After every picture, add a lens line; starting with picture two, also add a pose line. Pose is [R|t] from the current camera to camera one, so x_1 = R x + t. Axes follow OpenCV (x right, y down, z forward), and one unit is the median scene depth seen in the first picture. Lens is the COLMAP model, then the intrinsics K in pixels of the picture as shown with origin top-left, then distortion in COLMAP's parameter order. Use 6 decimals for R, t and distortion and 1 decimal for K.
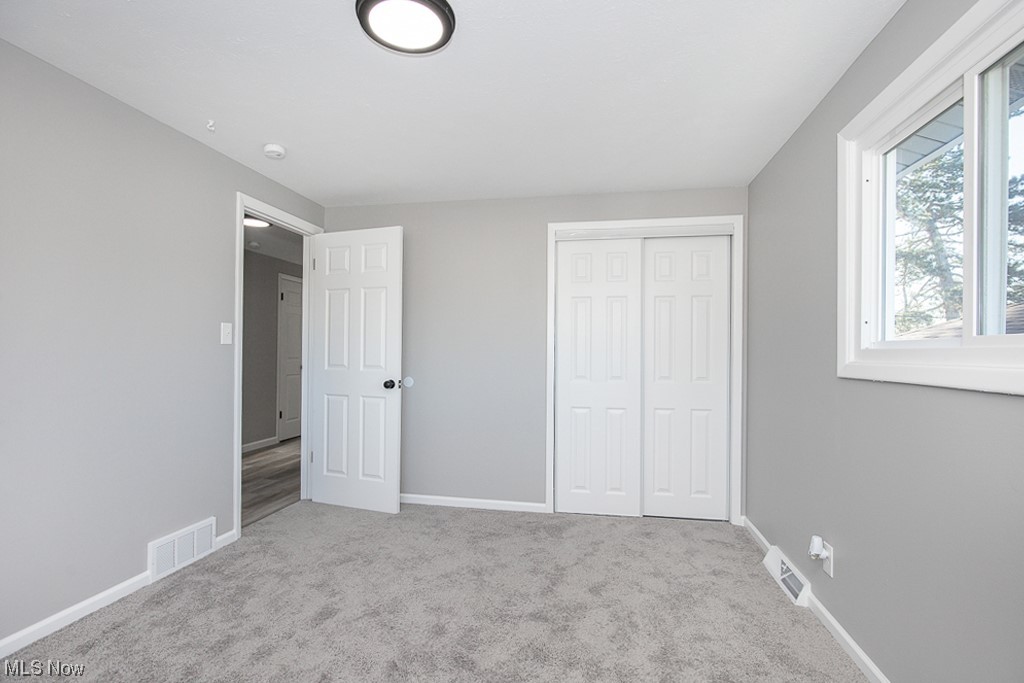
lens RADIAL K [[486.9, 0, 512.0], [0, 486.9, 341.5], [0, 0, 1]] dist [-0.002177, 0.000429]
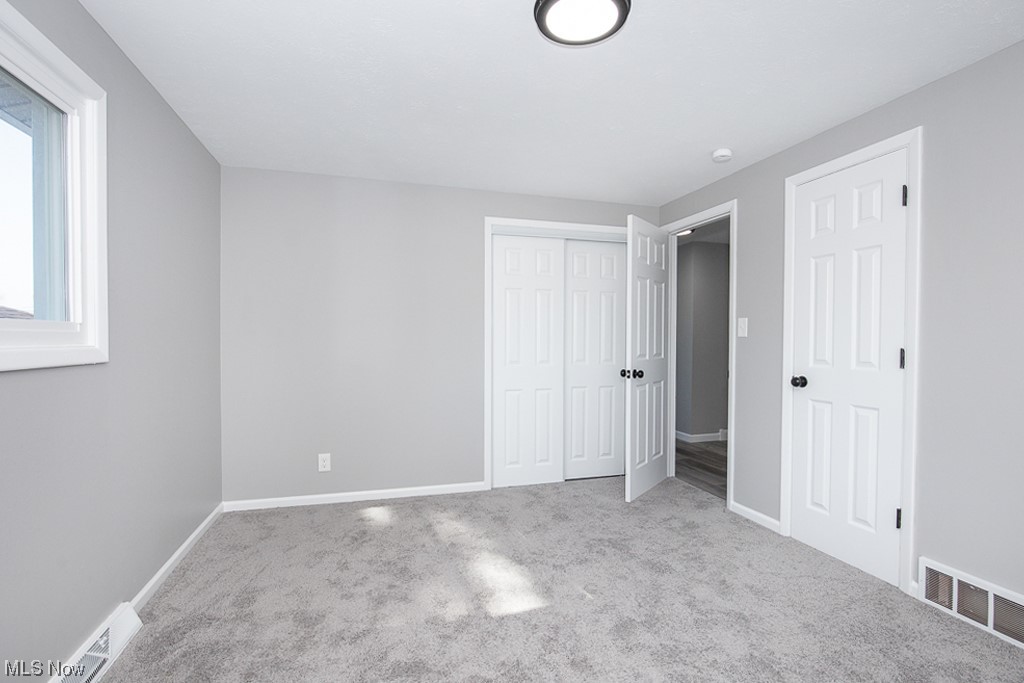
lens RADIAL K [[474.9, 0, 512.0], [0, 474.9, 341.5], [0, 0, 1]] dist [0.000165, 0.000156]
pose [[0.893247, -0.006678, 0.449516, -0.340464], [-0.003581, 0.999752, 0.021968, 0.004077], [-0.449551, -0.021233, 0.893002, 0.055074]]
